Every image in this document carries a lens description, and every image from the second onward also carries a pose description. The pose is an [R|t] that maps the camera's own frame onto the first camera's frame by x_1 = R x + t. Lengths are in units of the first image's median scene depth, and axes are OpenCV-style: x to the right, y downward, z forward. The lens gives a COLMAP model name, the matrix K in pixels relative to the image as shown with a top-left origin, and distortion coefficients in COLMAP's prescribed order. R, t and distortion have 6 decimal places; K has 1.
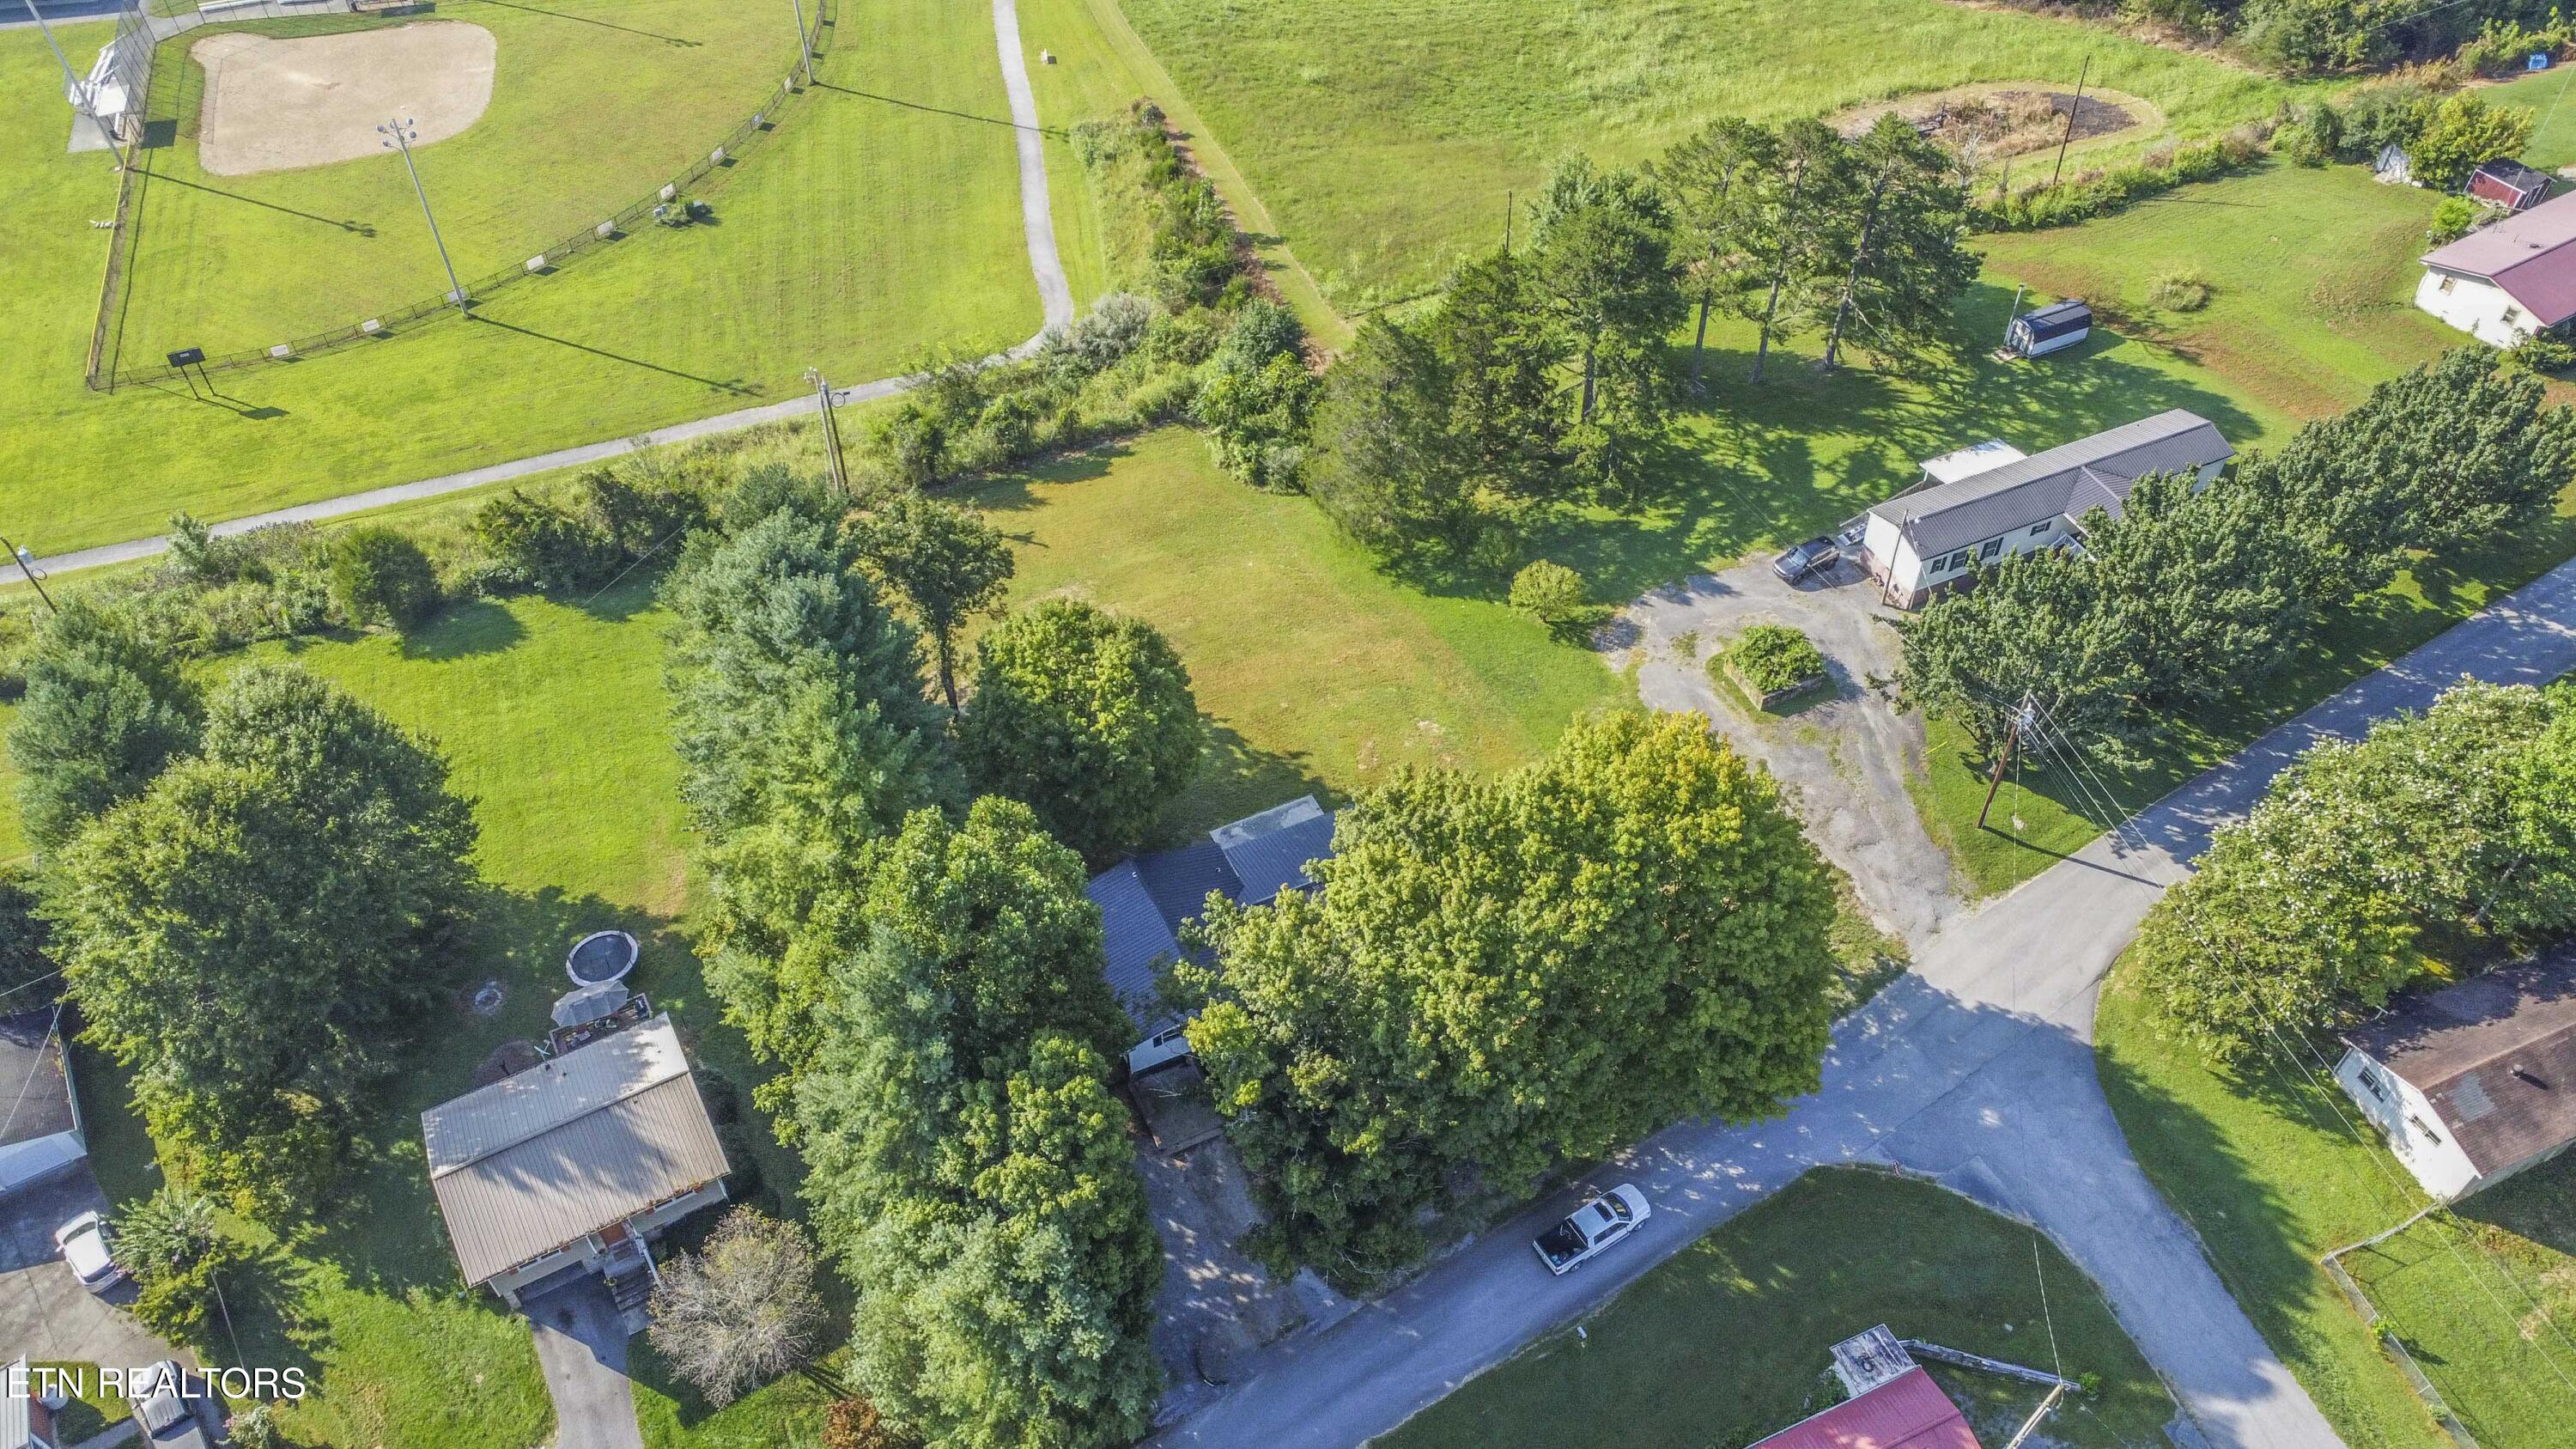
lens RADIAL K [[1932.8, 0, 1283.9], [0, 1932.8, 729.0], [0, 0, 1]] dist [-0.088130, 0.113752]
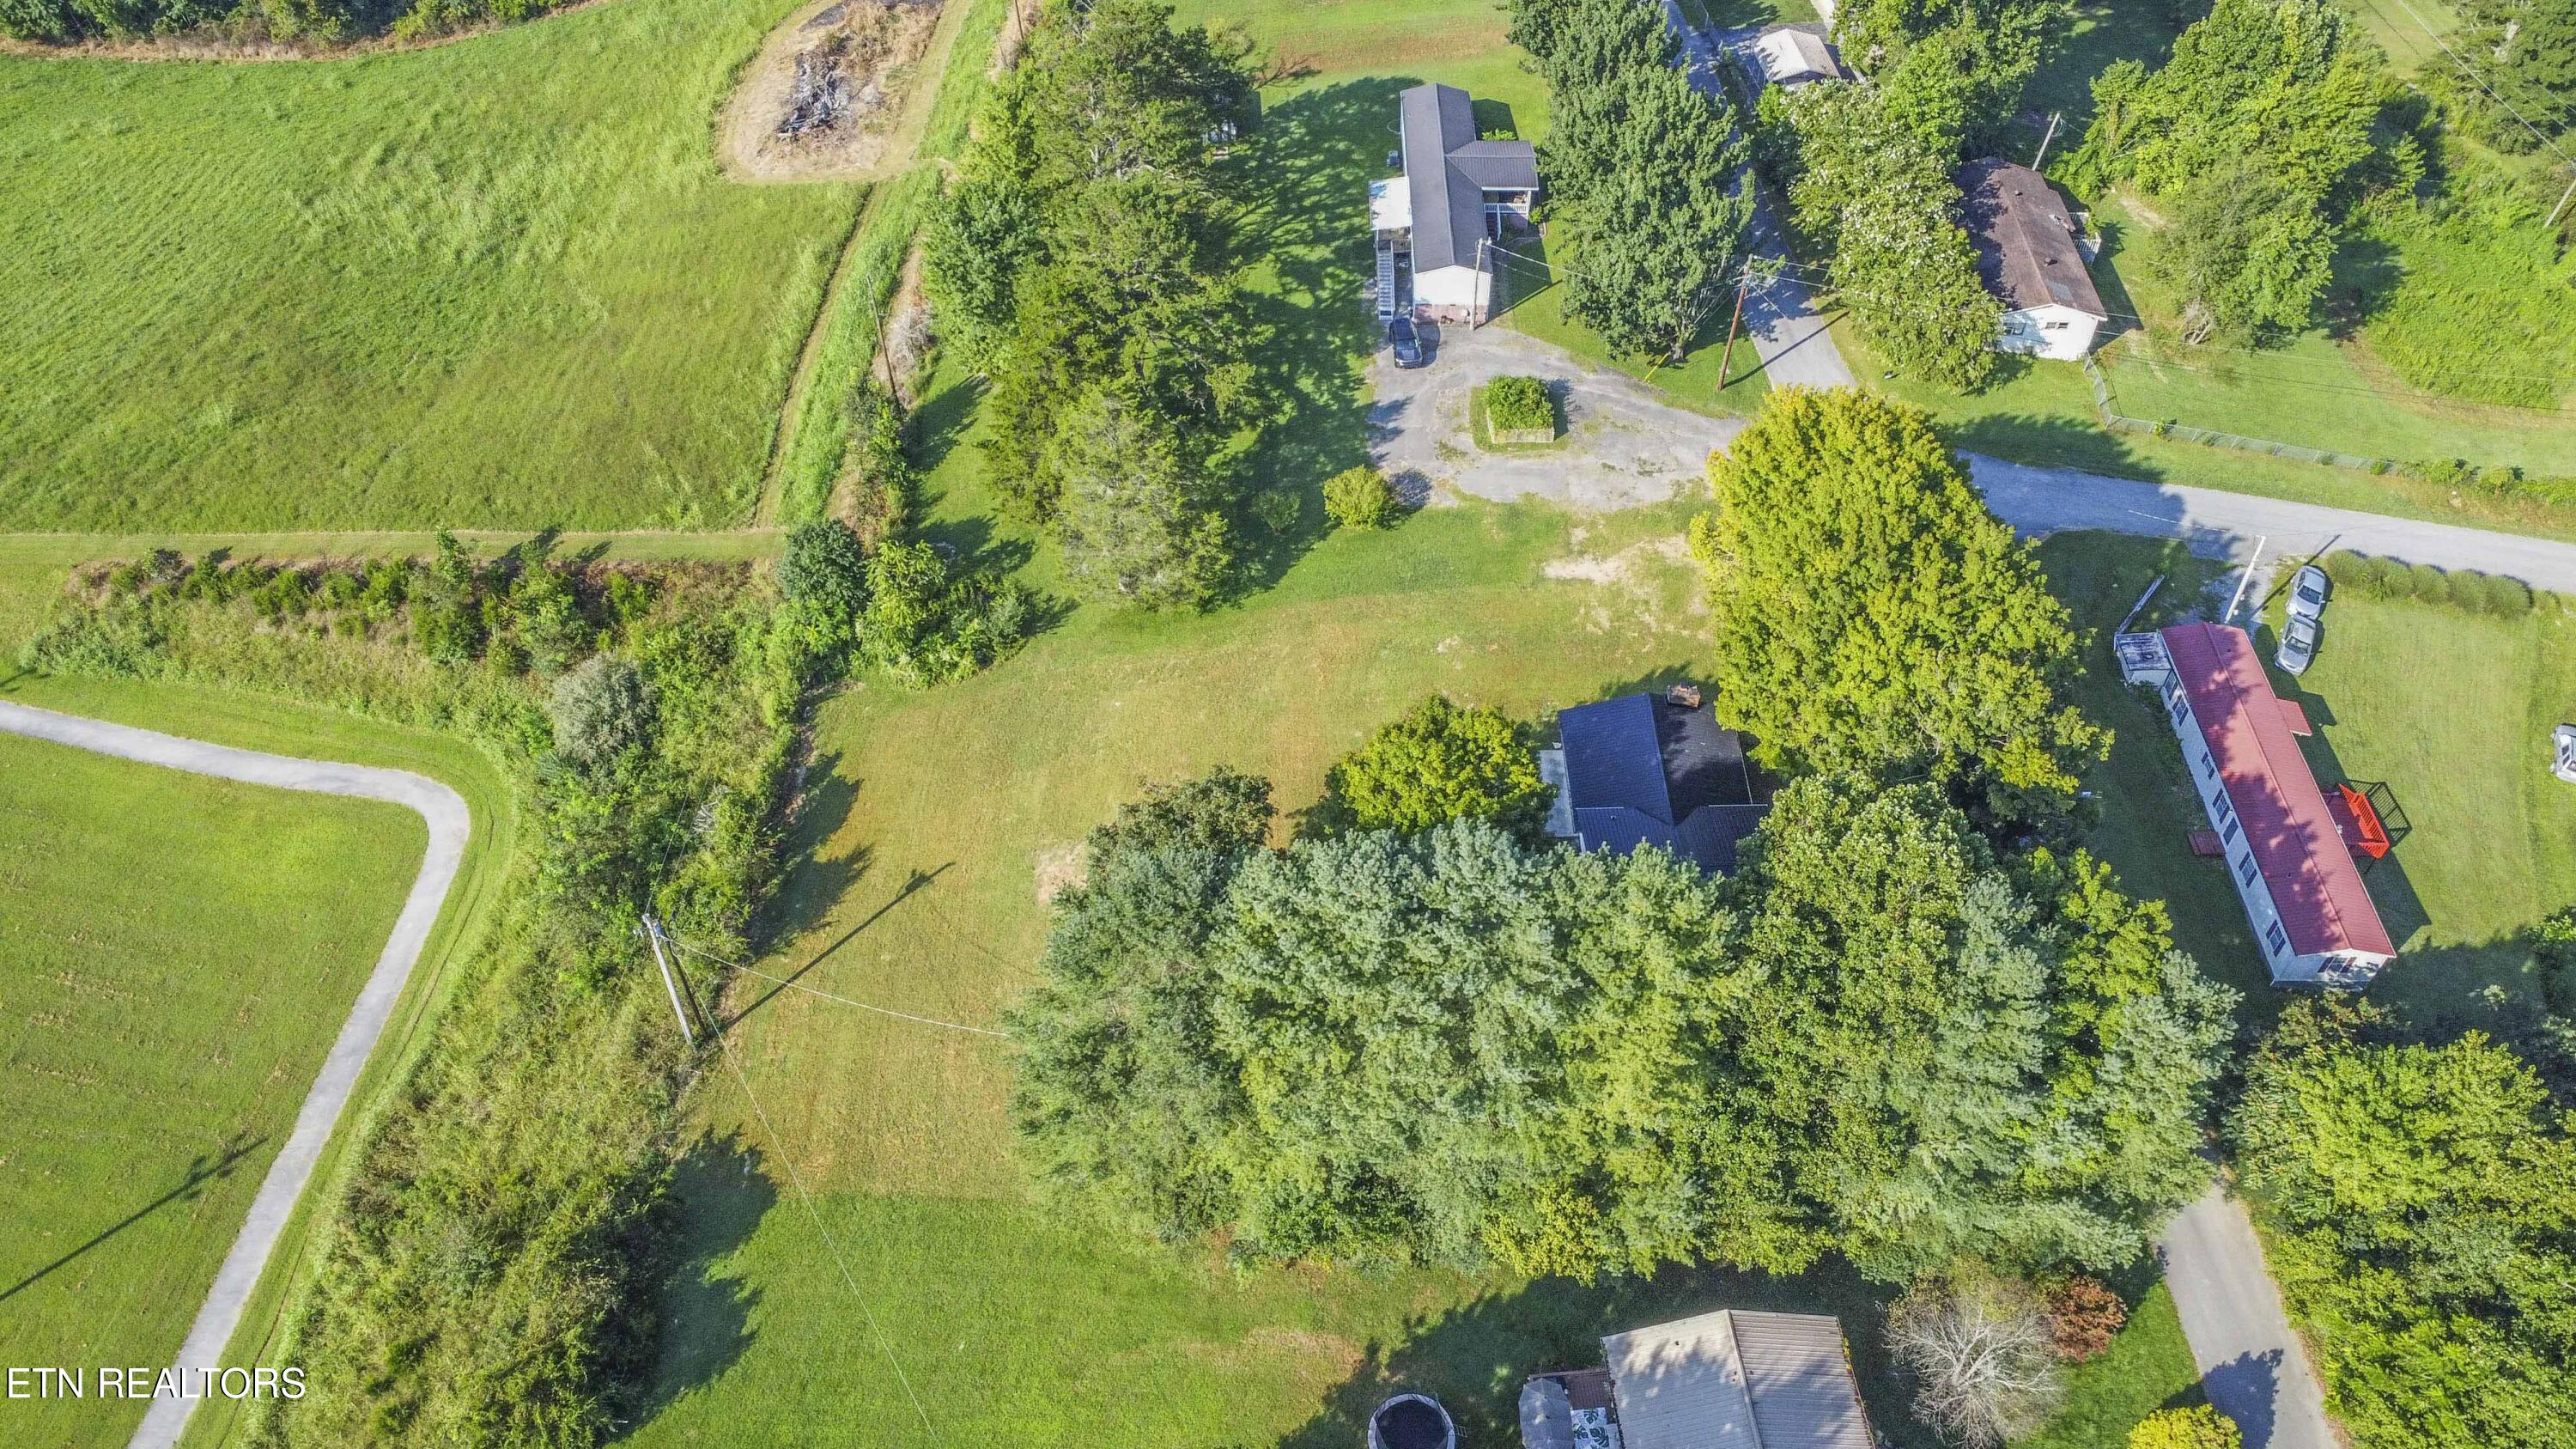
lens RADIAL K [[1932.8, 0, 1302.2], [0, 1932.8, 730.3], [0, 0, 1]] dist [-0.088130, 0.113752]
pose [[0.414780, -0.670952, 0.614639, -0.532870], [0.661666, 0.686096, 0.302441, -0.285514], [-0.624625, 0.281239, 0.728525, 0.279630]]
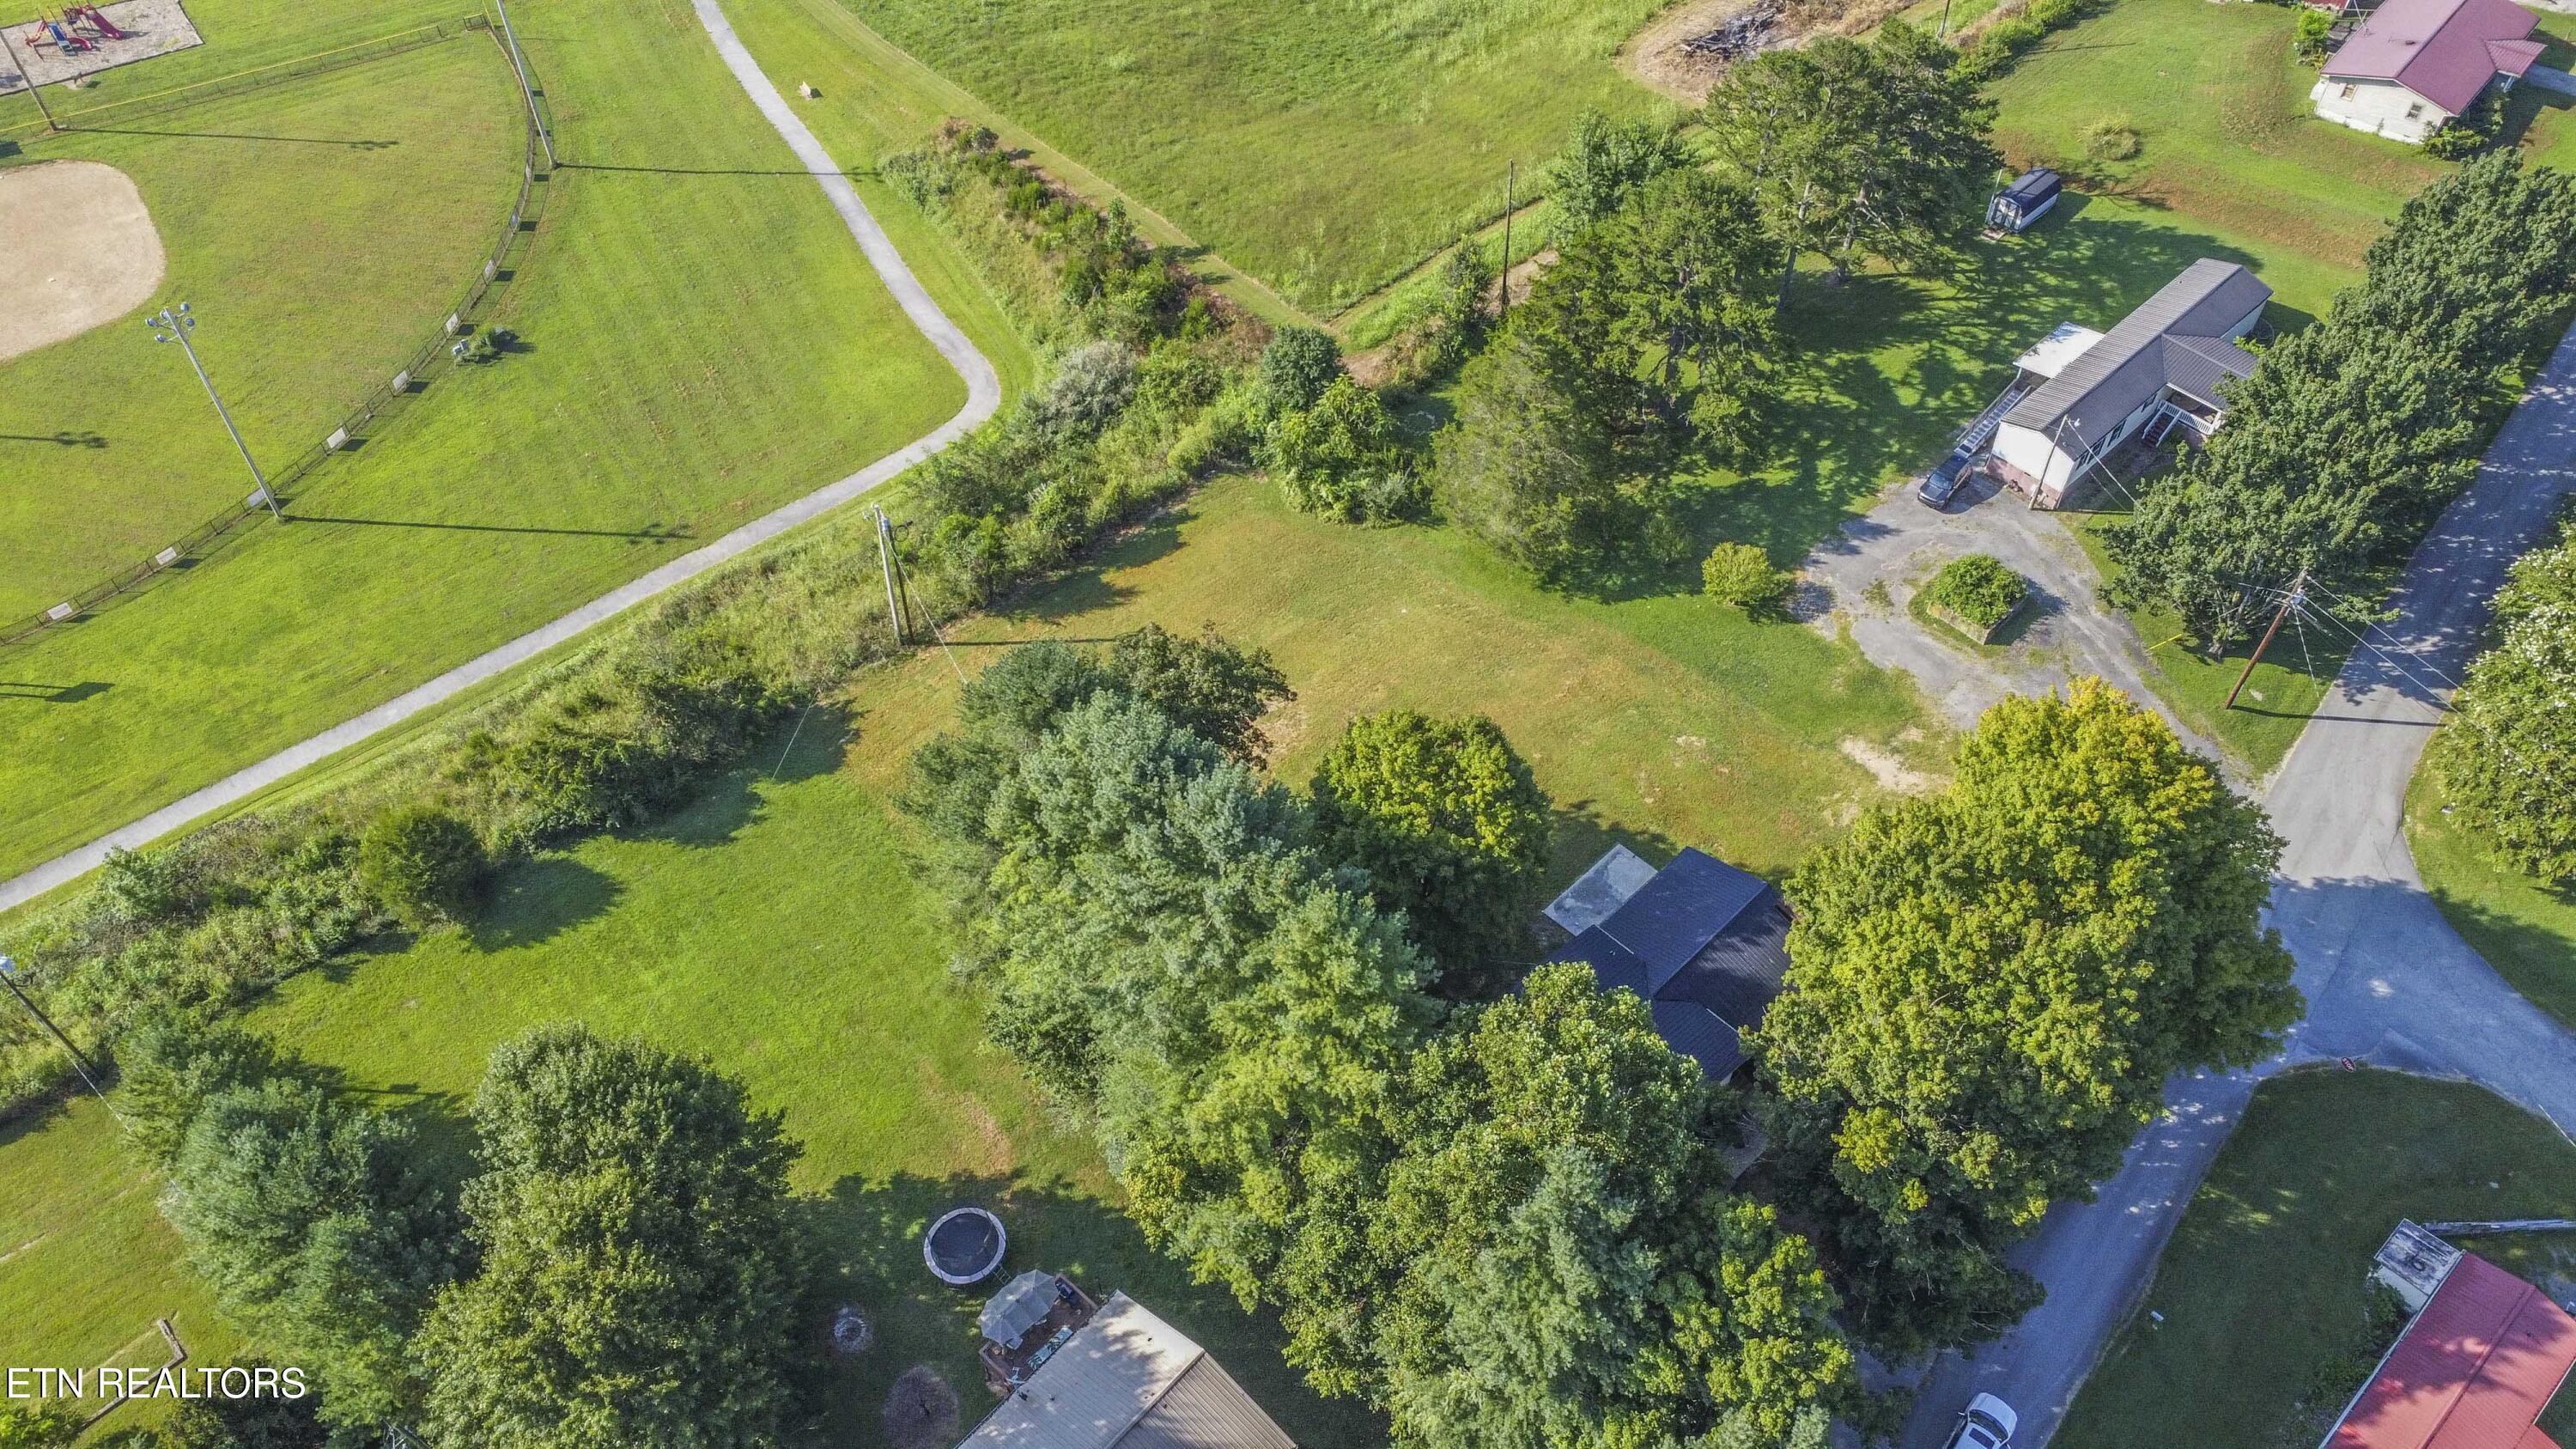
lens RADIAL K [[1932.8, 0, 1291.4], [0, 1932.8, 735.7], [0, 0, 1]] dist [-0.088130, 0.113752]
pose [[0.944459, -0.243412, 0.220787, -0.278942], [0.233595, 0.969815, 0.069948, -0.101299], [-0.231149, -0.014488, 0.972810, 0.102936]]
